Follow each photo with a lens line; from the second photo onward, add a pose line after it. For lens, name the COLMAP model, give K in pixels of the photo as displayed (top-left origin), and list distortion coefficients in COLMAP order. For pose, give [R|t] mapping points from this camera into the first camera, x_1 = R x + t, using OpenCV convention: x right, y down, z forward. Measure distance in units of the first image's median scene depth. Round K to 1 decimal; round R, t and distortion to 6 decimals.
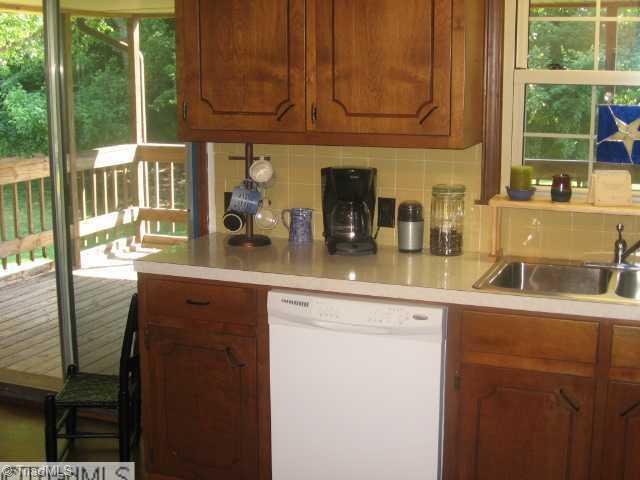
lens RADIAL K [[929.7, 0, 319.5], [0, 929.7, 243.0], [0, 0, 1]] dist [0.008069, 0.000000]
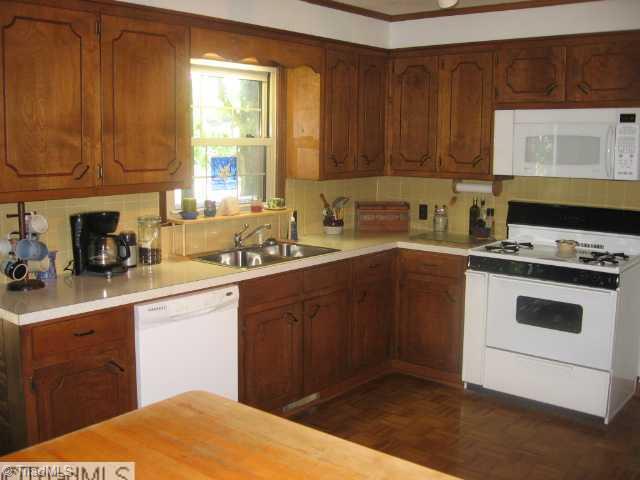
lens RADIAL K [[699.9, 0, 318.4], [0, 699.9, 240.5], [0, 0, 1]] dist [-0.049255, 0.000000]
pose [[0.307828, -0.132748, 0.942136, -0.824808], [0.176872, 0.980942, 0.080426, -0.067266], [-0.934857, 0.141880, 0.325441, 0.397003]]
